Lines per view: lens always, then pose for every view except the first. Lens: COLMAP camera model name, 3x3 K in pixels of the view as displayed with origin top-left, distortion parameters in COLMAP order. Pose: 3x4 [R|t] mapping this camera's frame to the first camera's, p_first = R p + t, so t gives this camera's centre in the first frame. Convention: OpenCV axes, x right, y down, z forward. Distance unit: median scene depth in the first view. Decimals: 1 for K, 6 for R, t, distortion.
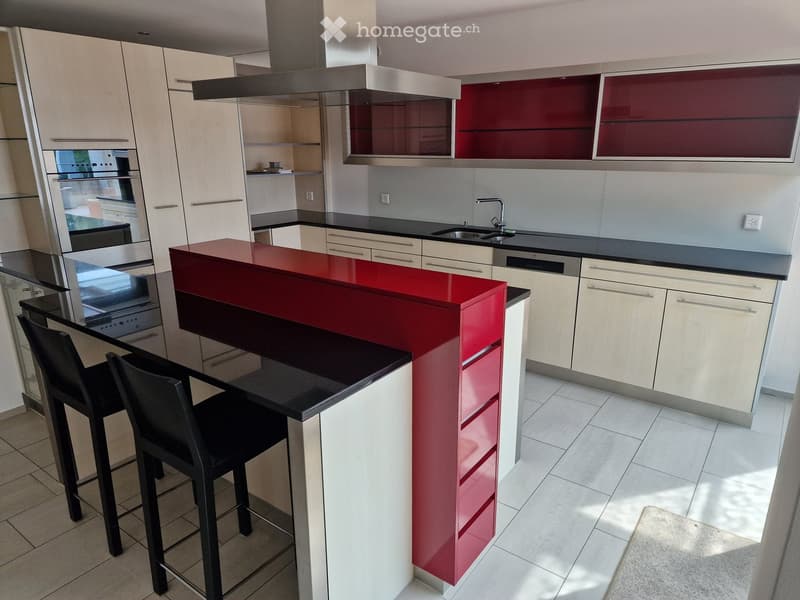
lens RADIAL K [[532.6, 0, 399.1], [0, 532.6, 303.6], [0, 0, 1]] dist [0.080777, -0.070672]
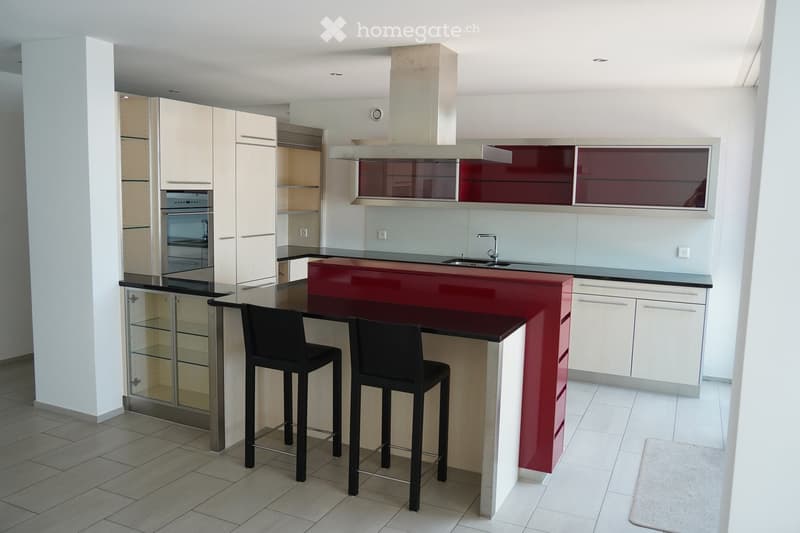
lens RADIAL K [[648.2, 0, 384.4], [0, 648.2, 266.4], [0, 0, 1]] dist [-0.027021, -0.001731]
pose [[0.982972, 0.002286, 0.183740, -0.388996], [0.027965, 0.986414, -0.161878, 0.126015], [-0.181614, 0.164260, 0.969554, -0.434721]]
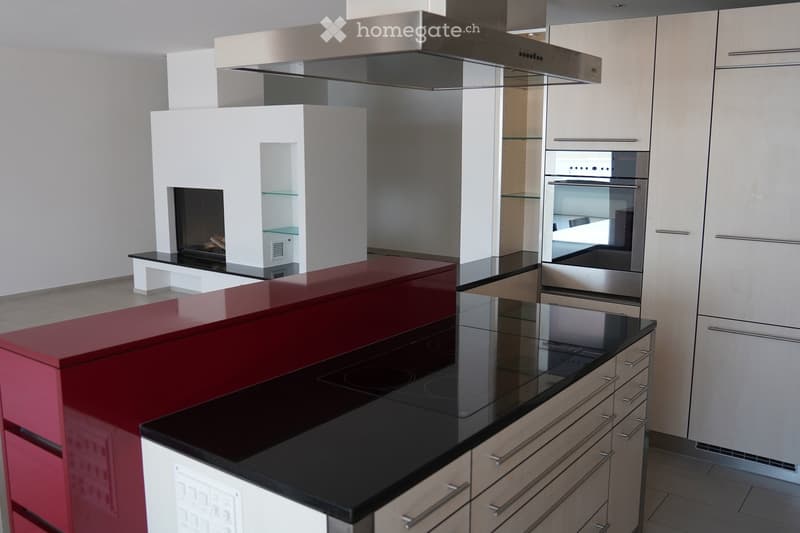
lens RADIAL K [[720.1, 0, 400.0], [0, 720.1, 266.5], [0, 0, 1]] dist [-0.012671, -0.005280]
pose [[-0.007407, 0.174766, -0.984582, 0.541121], [-0.289334, 0.942119, 0.169406, -0.211629], [0.957200, 0.286128, 0.043587, 0.698880]]
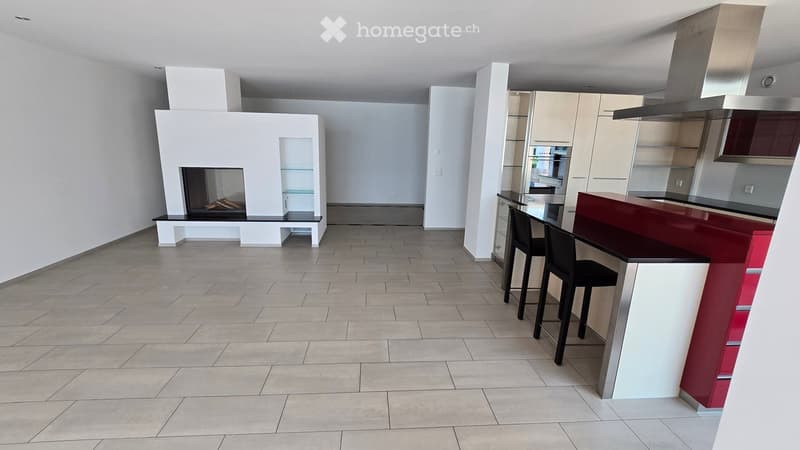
lens RADIAL K [[352.6, 0, 398.0], [0, 352.6, 233.1], [0, 0, 1]] dist [-0.001332, -0.000073]
pose [[0.652665, 0.202247, -0.730154, 0.091805], [-0.245138, 0.968245, 0.049074, 0.106045], [0.716893, 0.146960, 0.681518, -0.259870]]
